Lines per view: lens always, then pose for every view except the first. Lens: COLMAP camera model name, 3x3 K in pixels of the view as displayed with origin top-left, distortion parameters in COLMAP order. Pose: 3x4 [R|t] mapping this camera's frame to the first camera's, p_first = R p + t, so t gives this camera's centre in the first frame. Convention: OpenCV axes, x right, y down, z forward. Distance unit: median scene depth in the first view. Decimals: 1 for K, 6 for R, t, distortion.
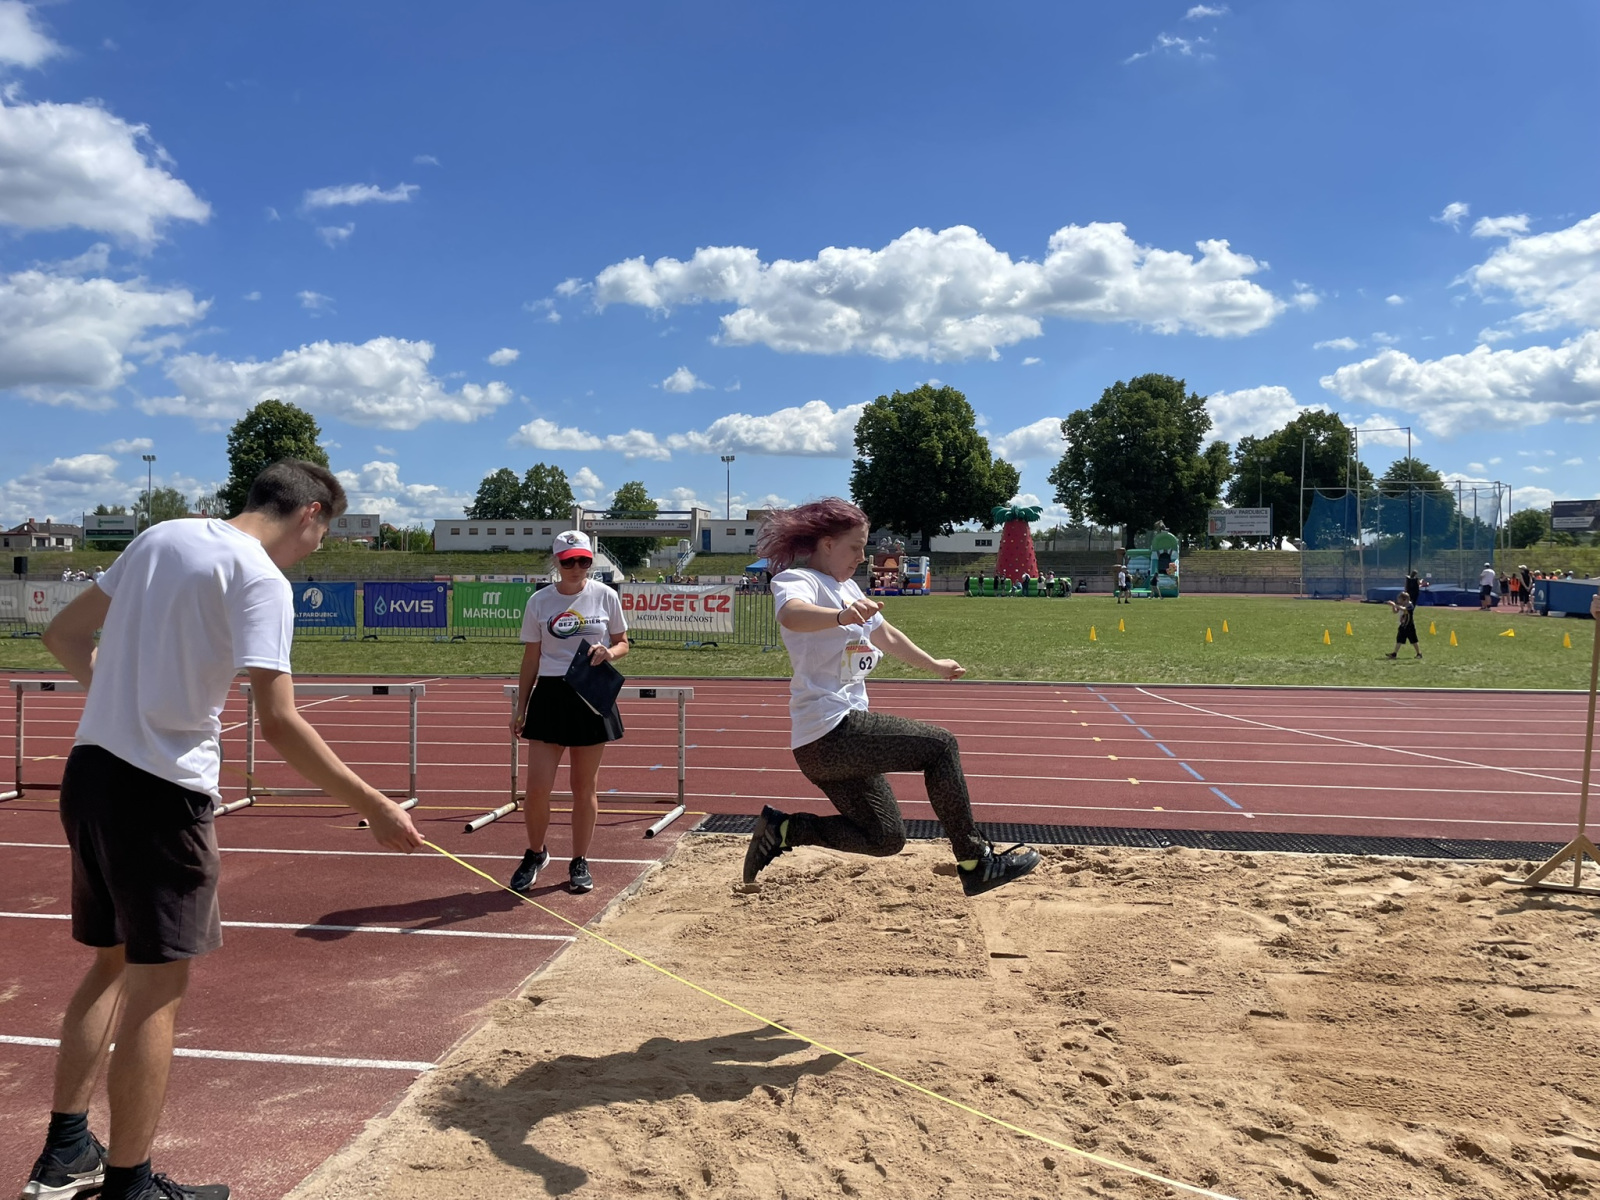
lens RADIAL K [[1208.3, 0, 814.4], [0, 1208.3, 566.9], [0, 0, 1]] dist [0.090109, -0.113914]
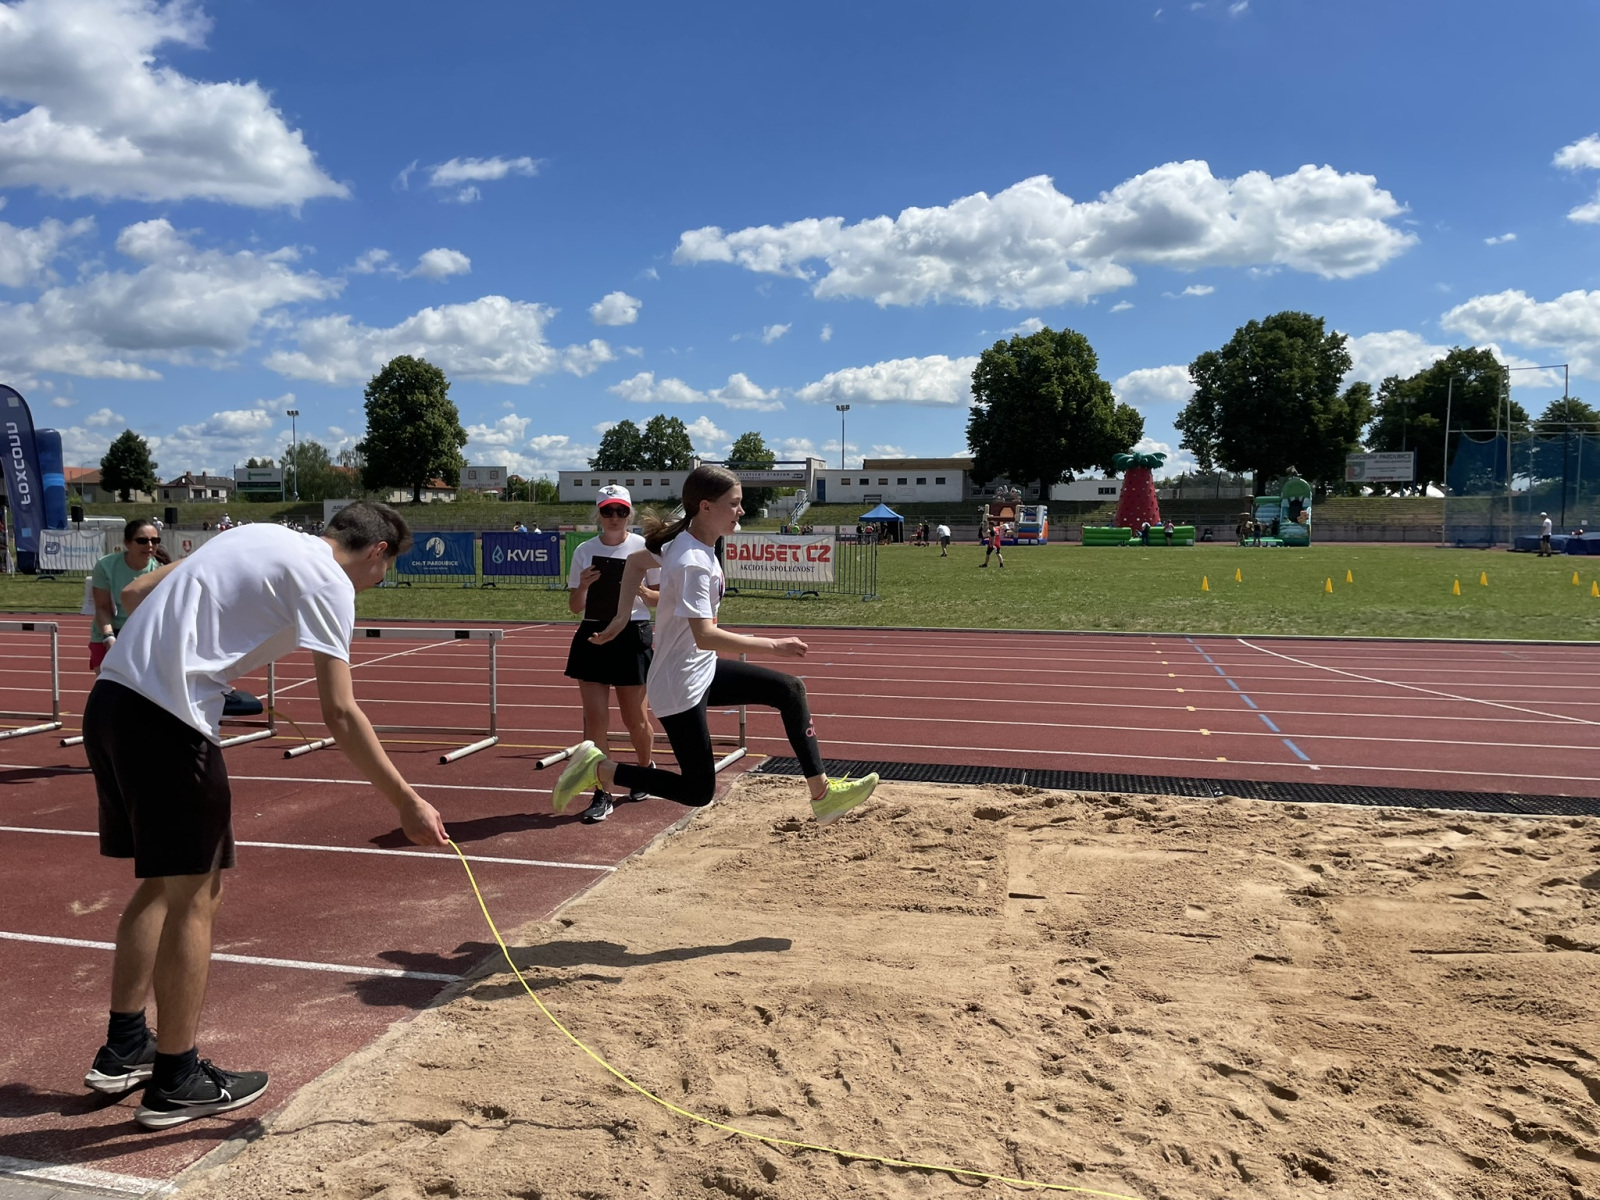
lens RADIAL K [[1208.3, 0, 813.6], [0, 1208.3, 588.6], [0, 0, 1]] dist [0.090109, -0.113914]
pose [[0.995069, 0.003226, -0.099133, 0.019354], [0.002669, 0.998239, 0.059268, 0.000014], [0.099150, -0.059241, 0.993308, -0.004034]]
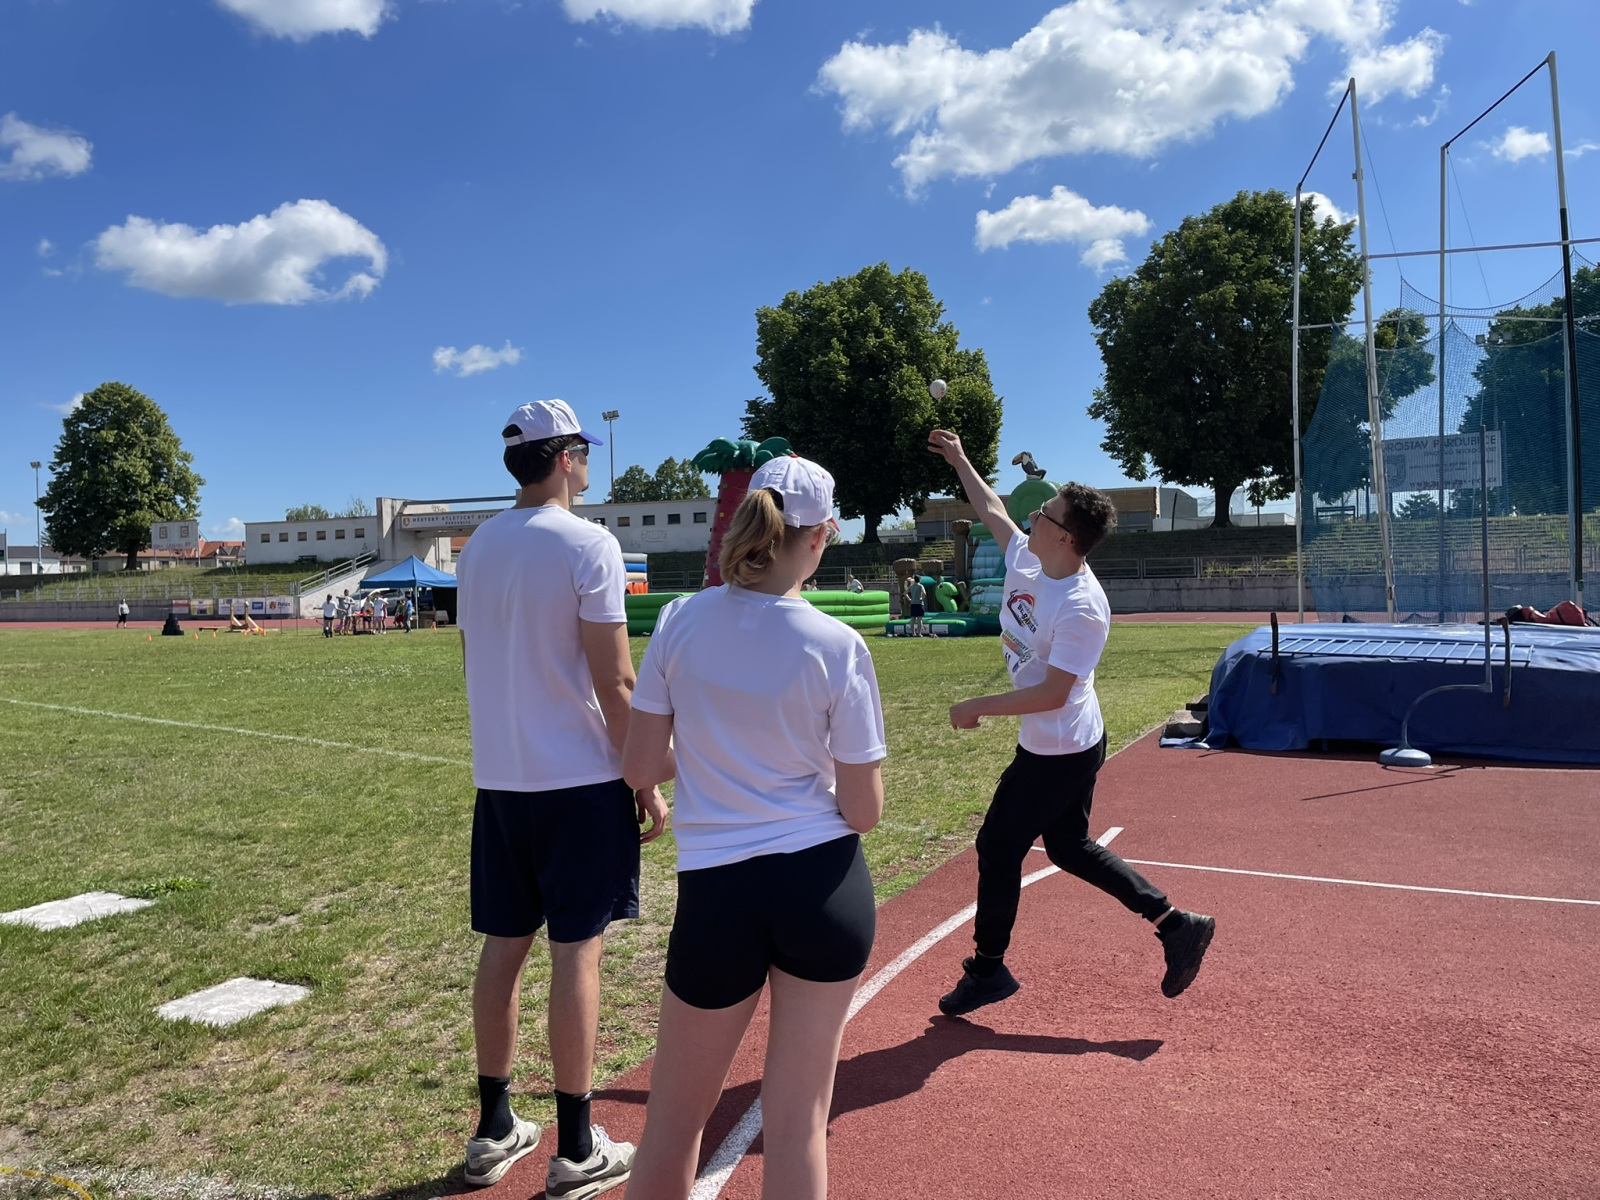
lens RADIAL K [[1208.3, 0, 798.3], [0, 1208.3, 589.2], [0, 0, 1]] dist [0.090109, -0.113914]
pose [[0.940258, -0.022767, -0.339700, 1.498536], [0.028467, 0.999525, 0.011806, 0.012488], [0.339270, -0.020771, 0.940460, 2.357953]]
